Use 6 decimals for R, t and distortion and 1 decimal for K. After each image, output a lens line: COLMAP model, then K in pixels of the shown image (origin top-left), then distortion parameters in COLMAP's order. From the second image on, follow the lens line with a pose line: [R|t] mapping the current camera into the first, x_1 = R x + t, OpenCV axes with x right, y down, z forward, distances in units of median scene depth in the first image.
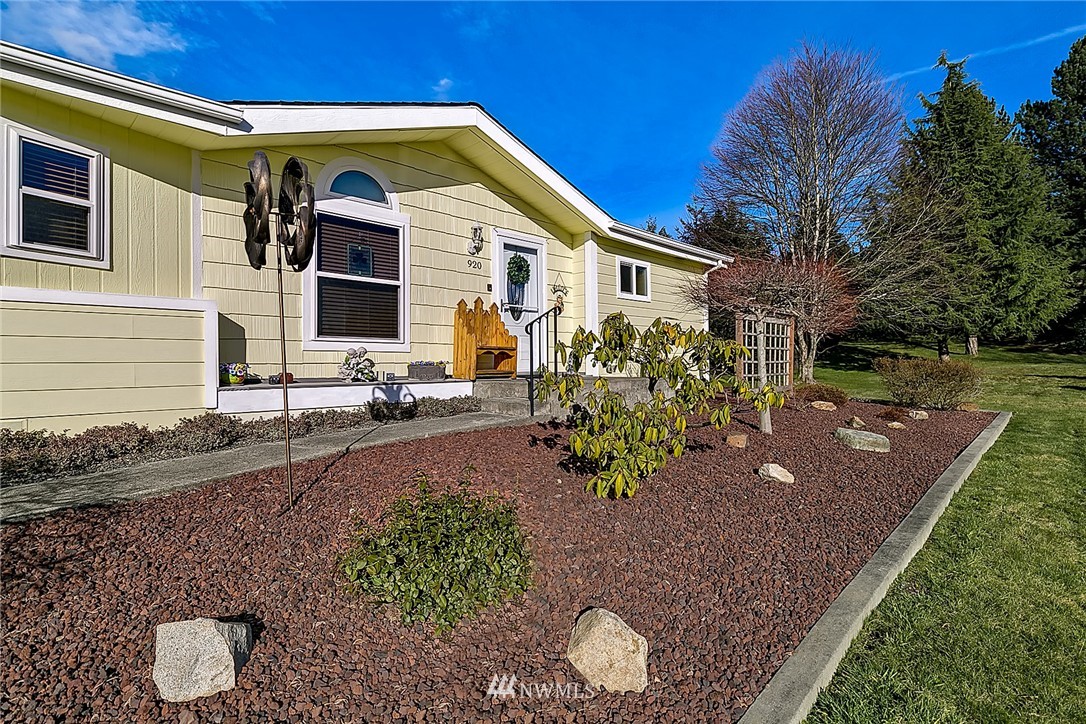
lens RADIAL K [[485.6, 0, 543.0], [0, 485.6, 362.0], [0, 0, 1]] dist [0.008799, -0.000021]
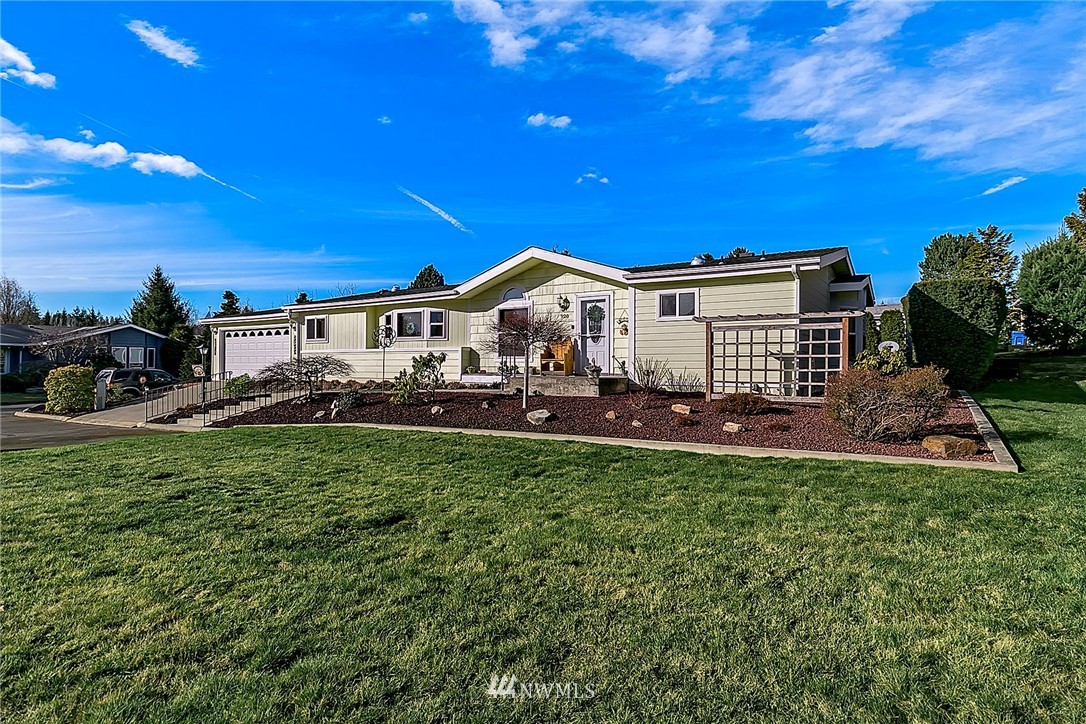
lens RADIAL K [[485.6, 0, 543.0], [0, 485.6, 362.0], [0, 0, 1]] dist [0.008799, -0.000021]
pose [[0.351138, -0.002739, -0.936320, 1.588457], [0.000514, 0.999996, -0.002732, -0.015691], [0.936323, 0.000478, 0.351138, 0.252273]]
